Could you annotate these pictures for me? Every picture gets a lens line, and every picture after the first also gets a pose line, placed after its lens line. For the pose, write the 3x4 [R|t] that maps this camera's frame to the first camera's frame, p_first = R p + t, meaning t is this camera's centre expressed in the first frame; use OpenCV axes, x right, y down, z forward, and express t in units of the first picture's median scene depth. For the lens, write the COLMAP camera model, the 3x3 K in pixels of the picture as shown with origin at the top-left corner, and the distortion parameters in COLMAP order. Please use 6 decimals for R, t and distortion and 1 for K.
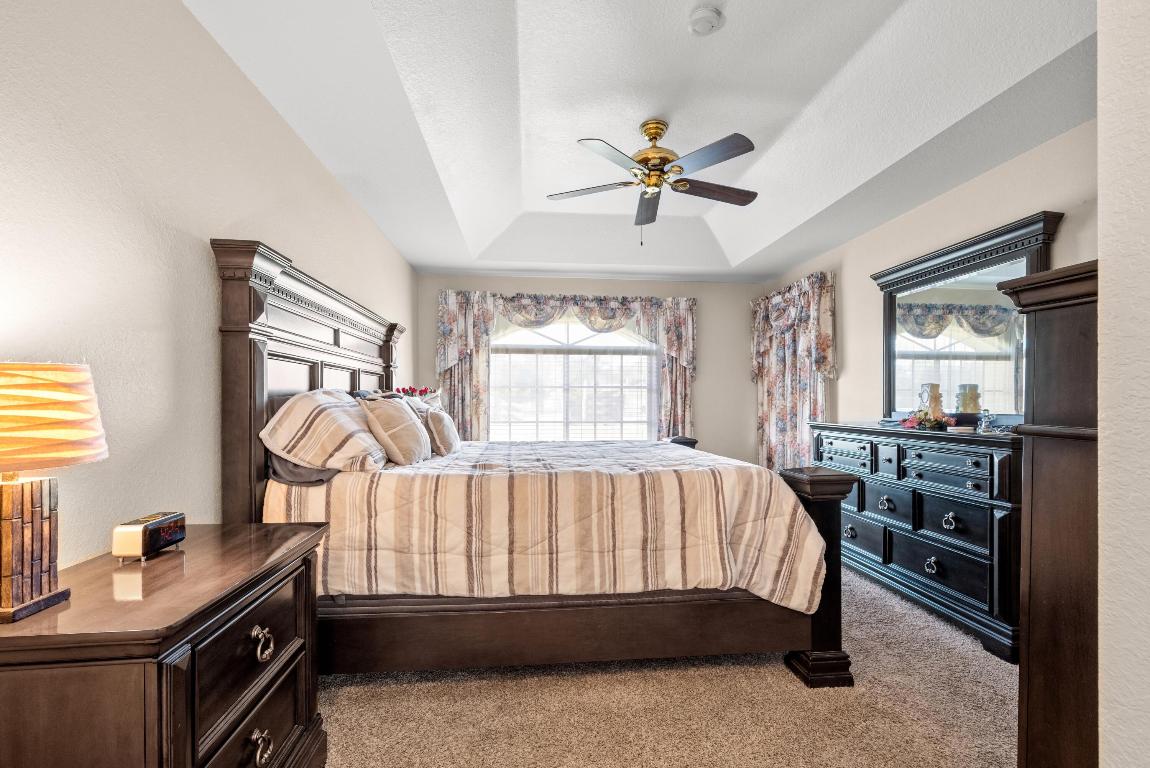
lens RADIAL K [[515.7, 0, 575.2], [0, 515.7, 402.8], [0, 0, 1]] dist [-0.002350, -0.000187]
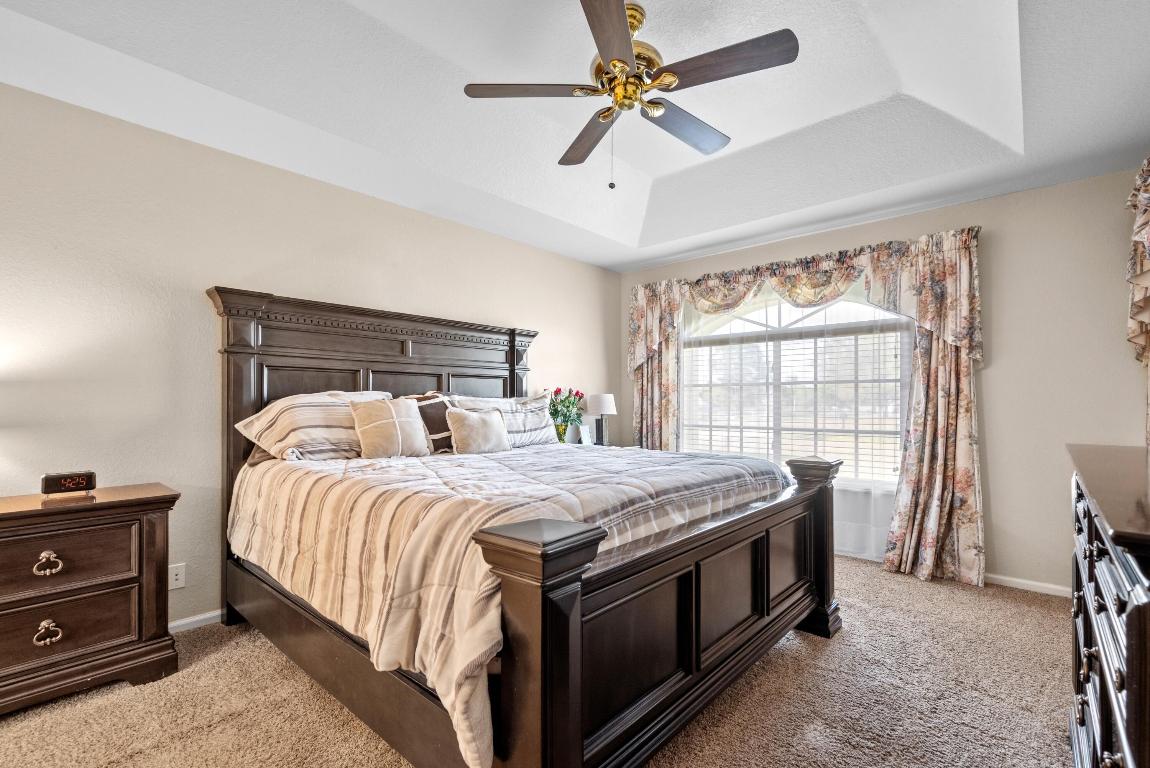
lens RADIAL K [[515.7, 0, 575.2], [0, 515.7, 402.8], [0, 0, 1]] dist [-0.002350, -0.000187]
pose [[0.674548, -0.002805, -0.738225, 0.365025], [-0.000722, 0.999990, -0.004460, 0.001930], [0.738230, 0.003542, 0.674540, 0.269007]]
